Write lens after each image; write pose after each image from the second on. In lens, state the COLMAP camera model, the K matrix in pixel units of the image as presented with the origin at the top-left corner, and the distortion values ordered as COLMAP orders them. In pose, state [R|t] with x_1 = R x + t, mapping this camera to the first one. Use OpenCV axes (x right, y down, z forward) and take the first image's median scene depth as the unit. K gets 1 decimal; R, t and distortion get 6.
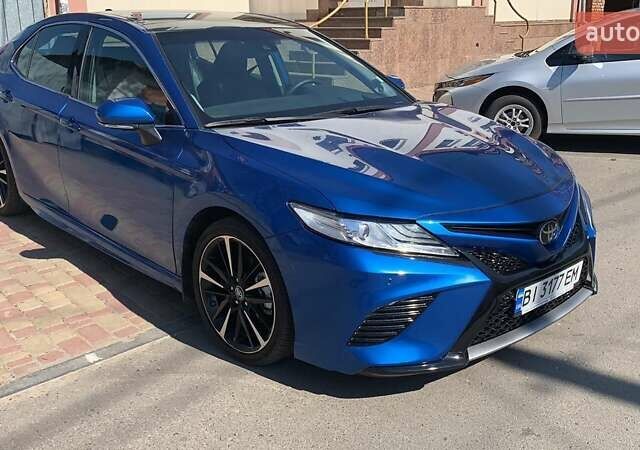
lens RADIAL K [[704.6, 0, 323.3], [0, 704.6, 220.3], [0, 0, 1]] dist [0.103135, 0.000000]
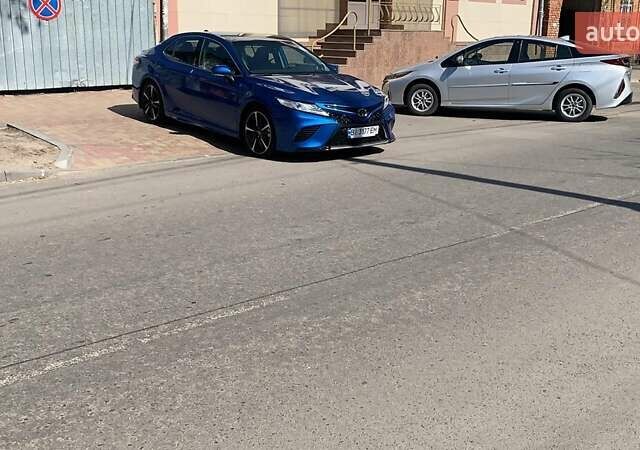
lens RADIAL K [[704.6, 0, 316.2], [0, 704.6, 226.9], [0, 0, 1]] dist [0.103135, 0.000000]
pose [[0.997691, 0.041998, -0.053374, 0.117766], [-0.042584, 0.999044, -0.009887, 0.210923], [0.052908, 0.012137, 0.998526, -0.775686]]
